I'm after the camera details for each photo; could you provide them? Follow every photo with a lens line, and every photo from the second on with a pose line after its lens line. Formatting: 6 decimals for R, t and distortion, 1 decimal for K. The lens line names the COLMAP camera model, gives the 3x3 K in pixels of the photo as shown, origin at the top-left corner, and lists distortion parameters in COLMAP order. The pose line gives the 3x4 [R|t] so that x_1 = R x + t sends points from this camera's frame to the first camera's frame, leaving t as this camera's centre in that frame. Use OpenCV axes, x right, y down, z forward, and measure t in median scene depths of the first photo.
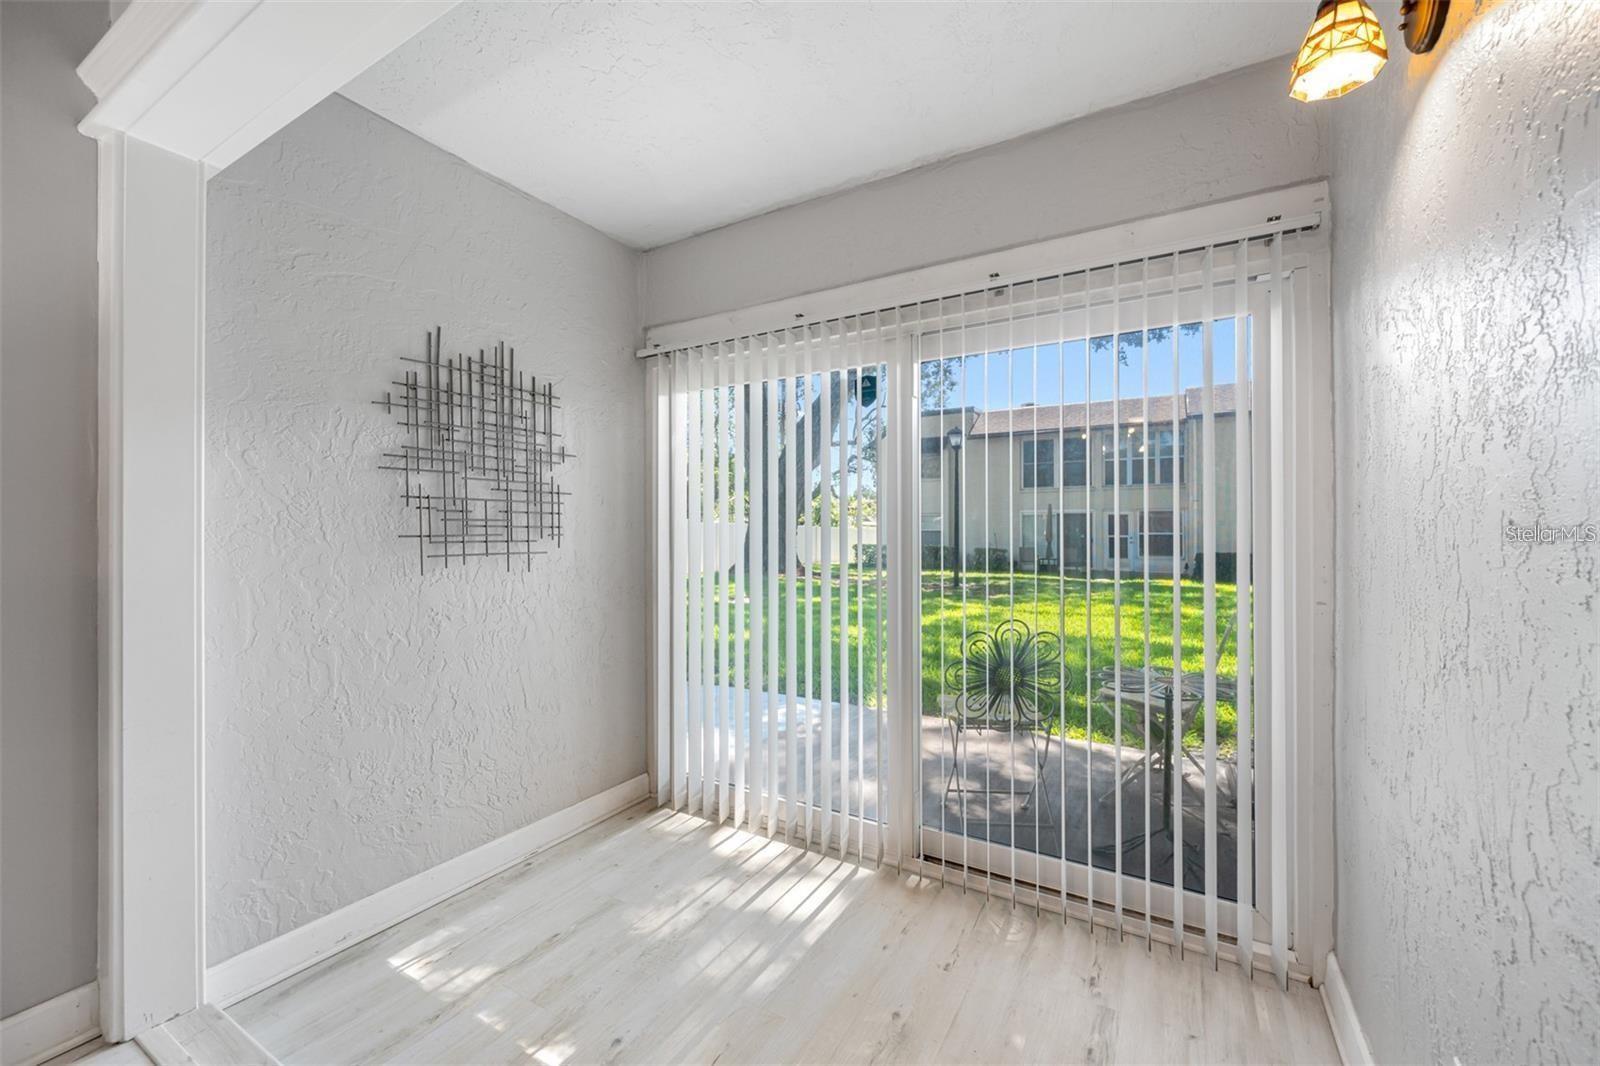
lens RADIAL K [[643.0, 0, 795.5], [0, 643.0, 523.4], [0, 0, 1]] dist [0.000012, -0.000167]
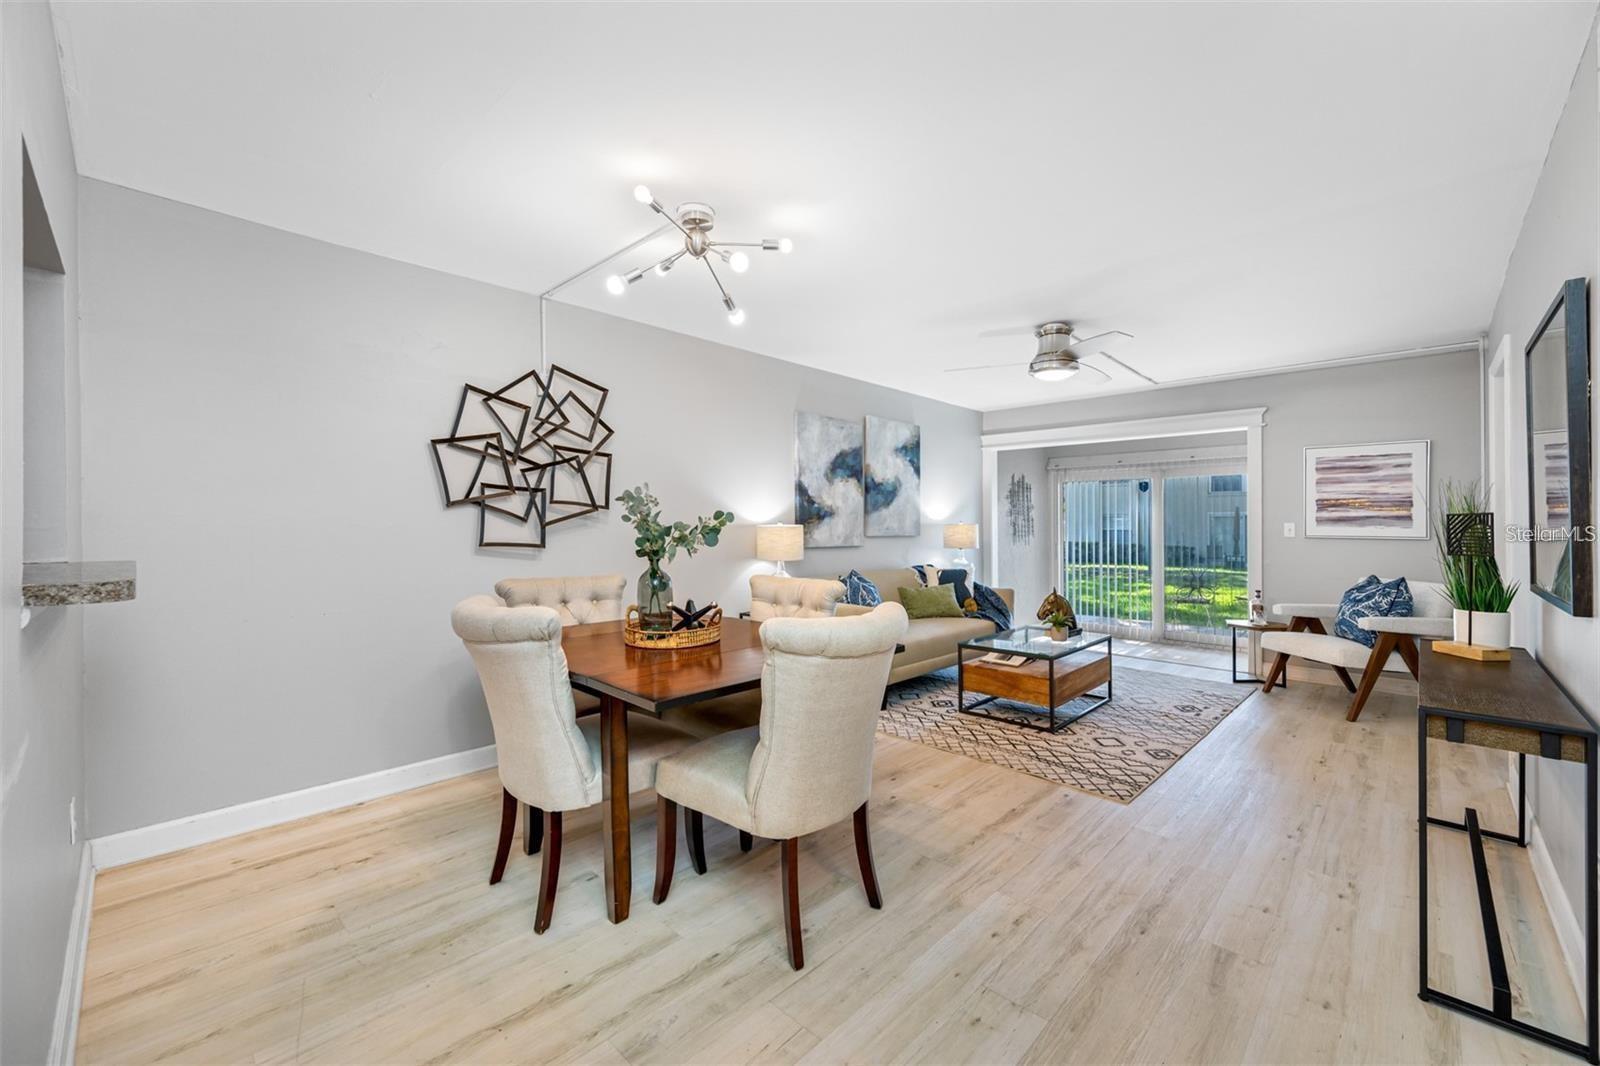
lens RADIAL K [[648.7, 0, 803.7], [0, 648.7, 512.8], [0, 0, 1]] dist [0.000357, 0.000148]
pose [[0.971762, 0.000009, -0.235963, -0.703996], [-0.002164, 0.999958, -0.008873, -0.051546], [0.235953, 0.009133, 0.971722, -2.274575]]
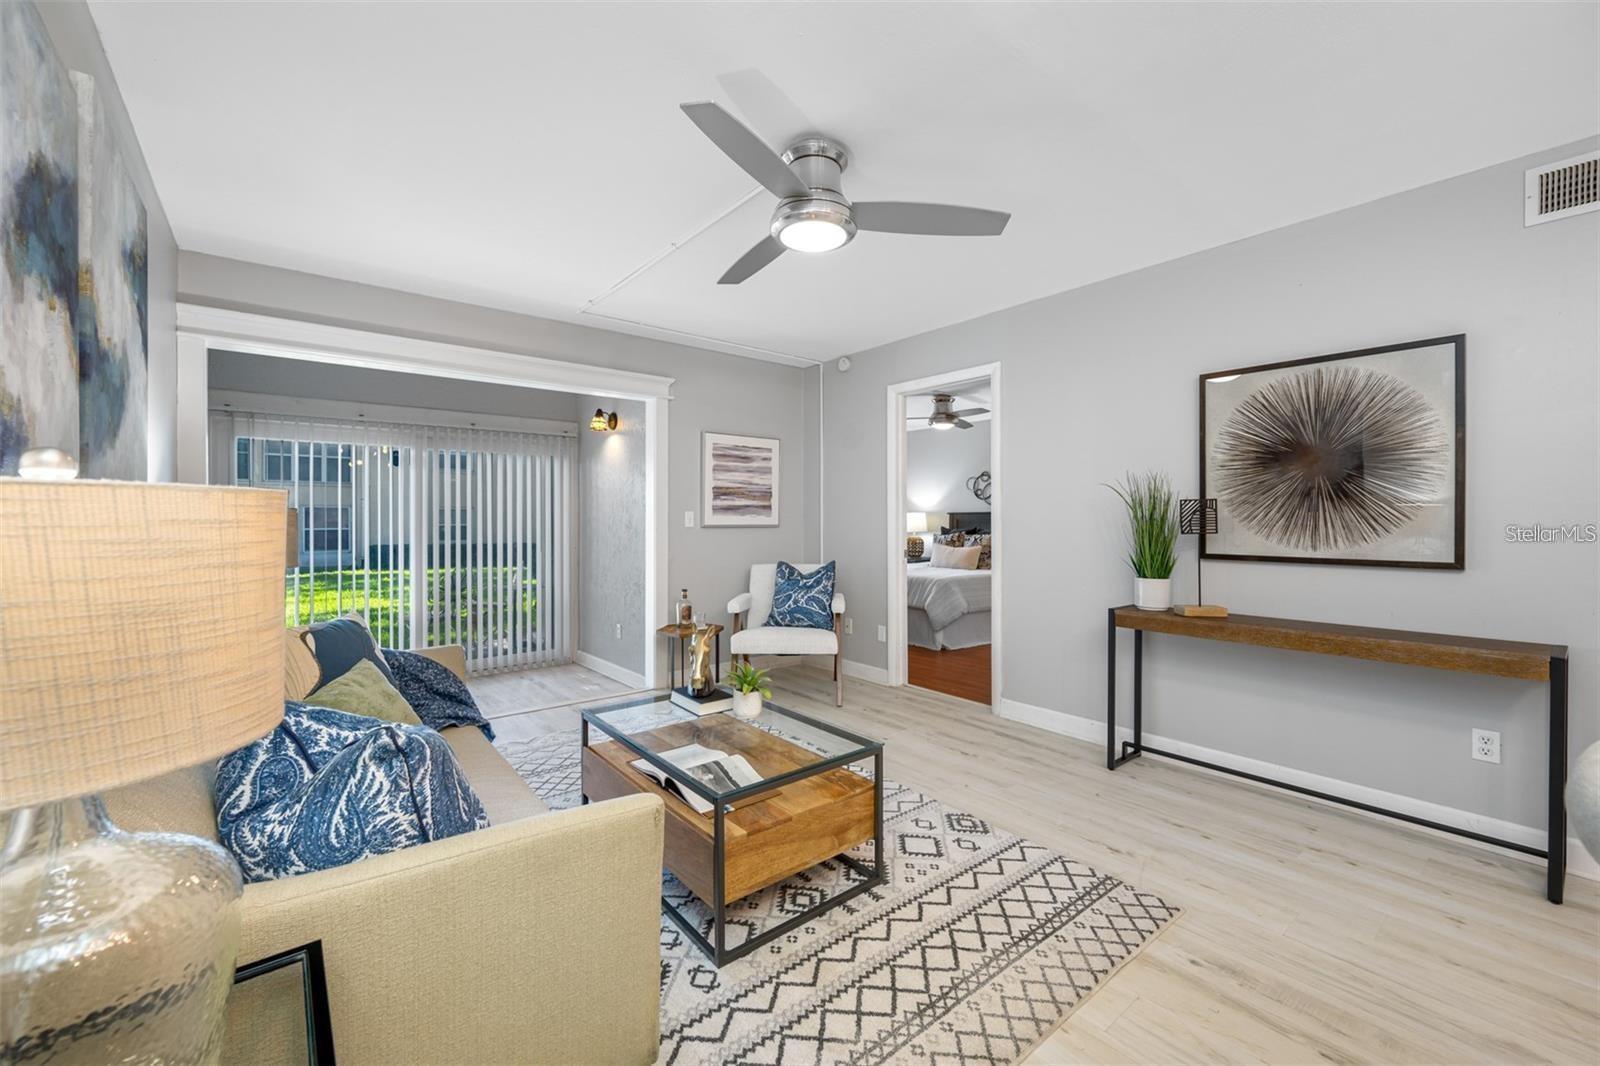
lens RADIAL K [[643.0, 0, 795.5], [0, 643.0, 523.4], [0, 0, 1]] dist [0.000012, -0.000167]
pose [[0.356061, -0.004032, 0.934454, -1.301040], [-0.003898, 0.999976, 0.005800, -0.019722], [-0.934455, -0.005707, 0.356036, -0.869542]]
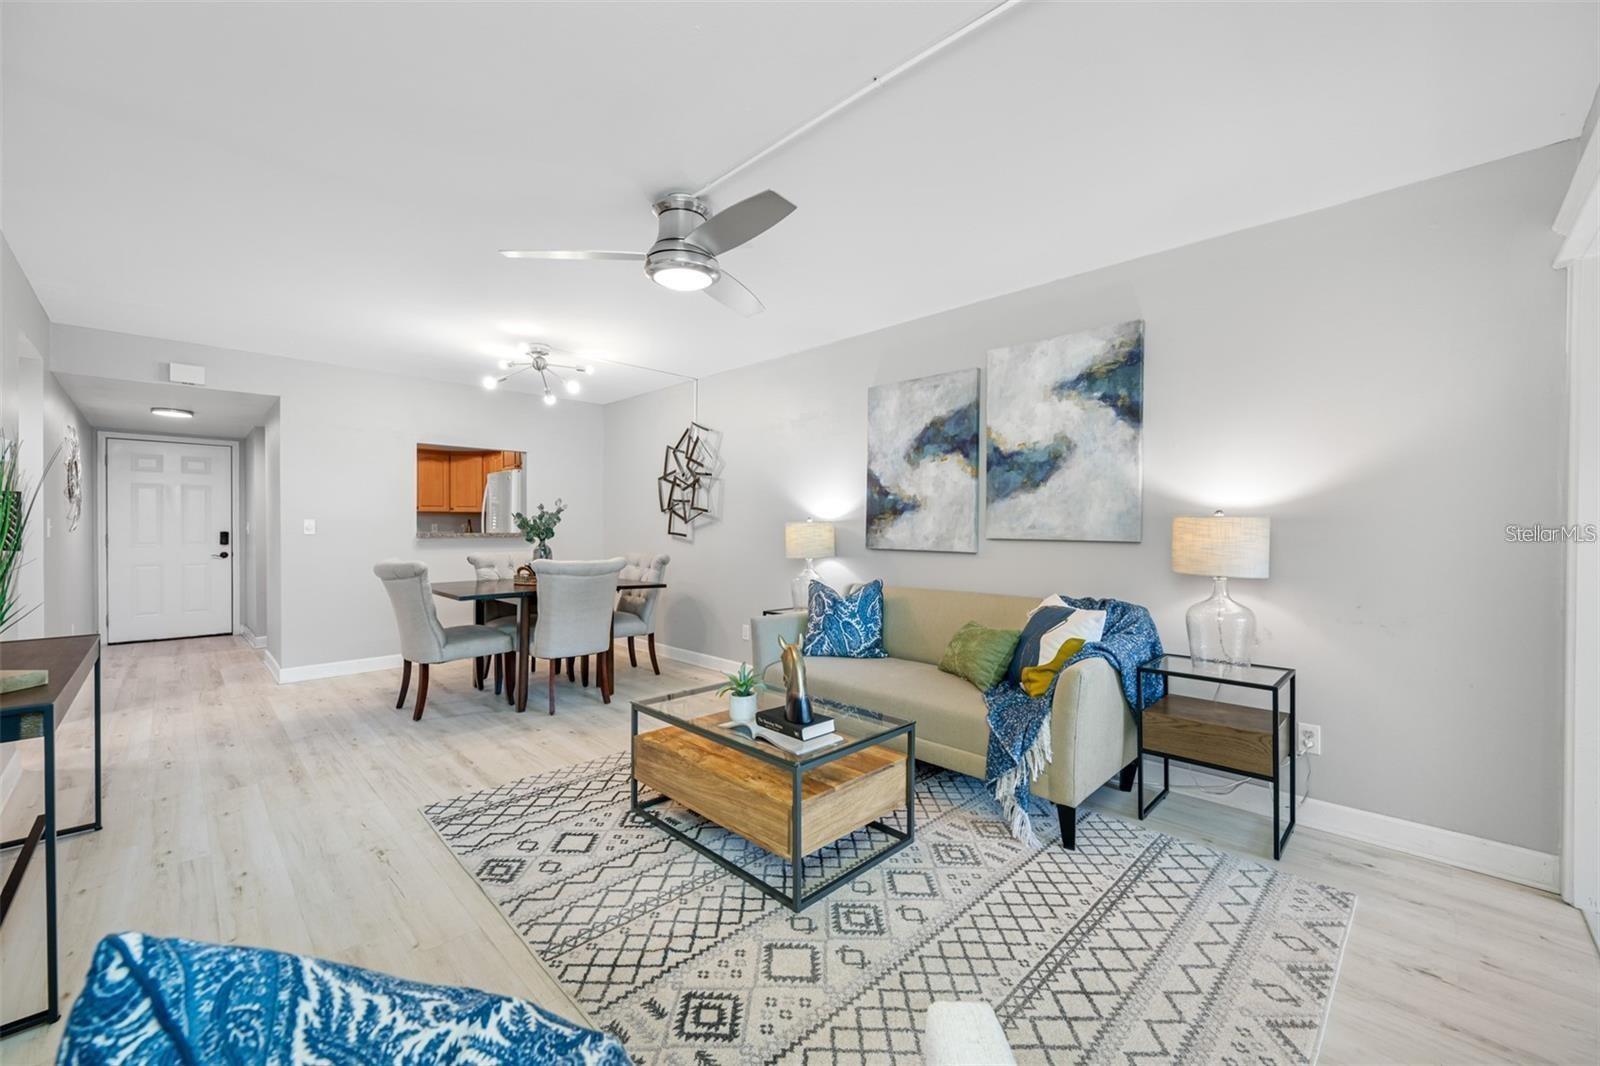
lens RADIAL K [[626.0, 0, 791.7], [0, 626.0, 528.4], [0, 0, 1]] dist [-0.000934, -0.000081]
pose [[-0.263814, 0.003787, -0.964566, 0.415942], [0.006262, 0.999978, 0.002213, -0.019620], [0.964553, -0.005456, -0.263831, -0.160041]]
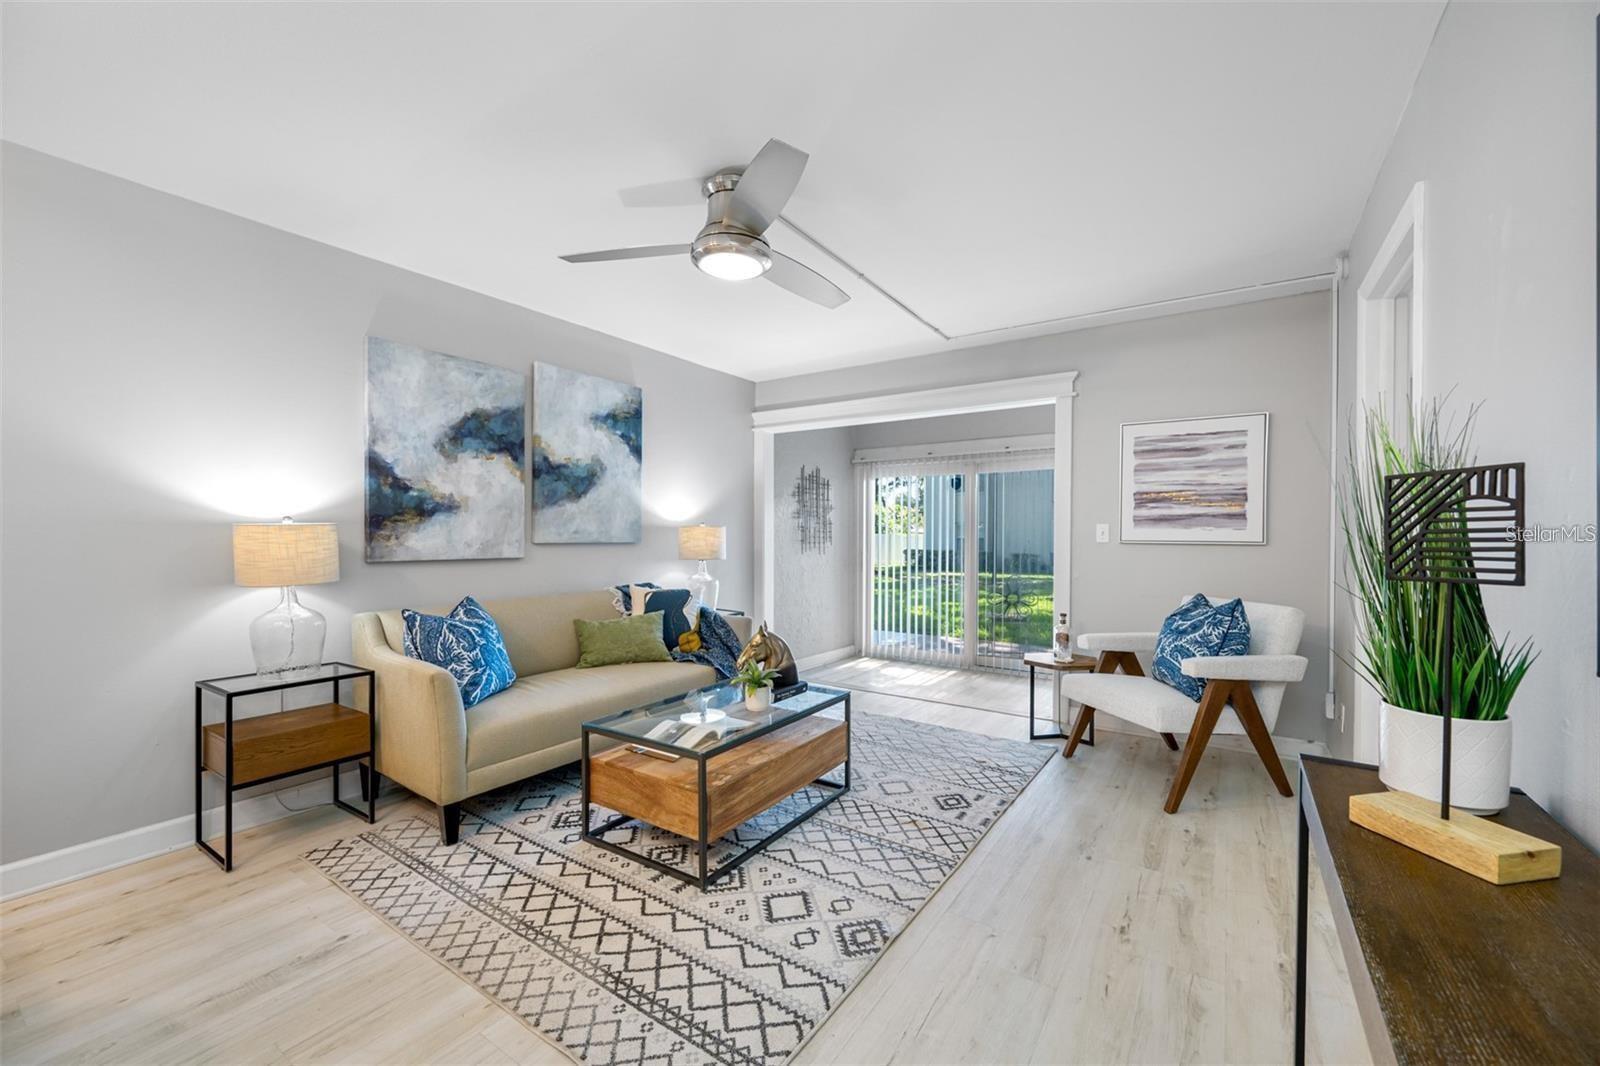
lens RADIAL K [[639.7, 0, 805.3], [0, 639.7, 533.4], [0, 0, 1]] dist [0.000969, 0.000224]
pose [[0.998081, 0.004141, -0.061785, -0.316641], [-0.003639, 0.999959, 0.008243, -0.028175], [0.061816, -0.008002, 0.998055, -1.502226]]
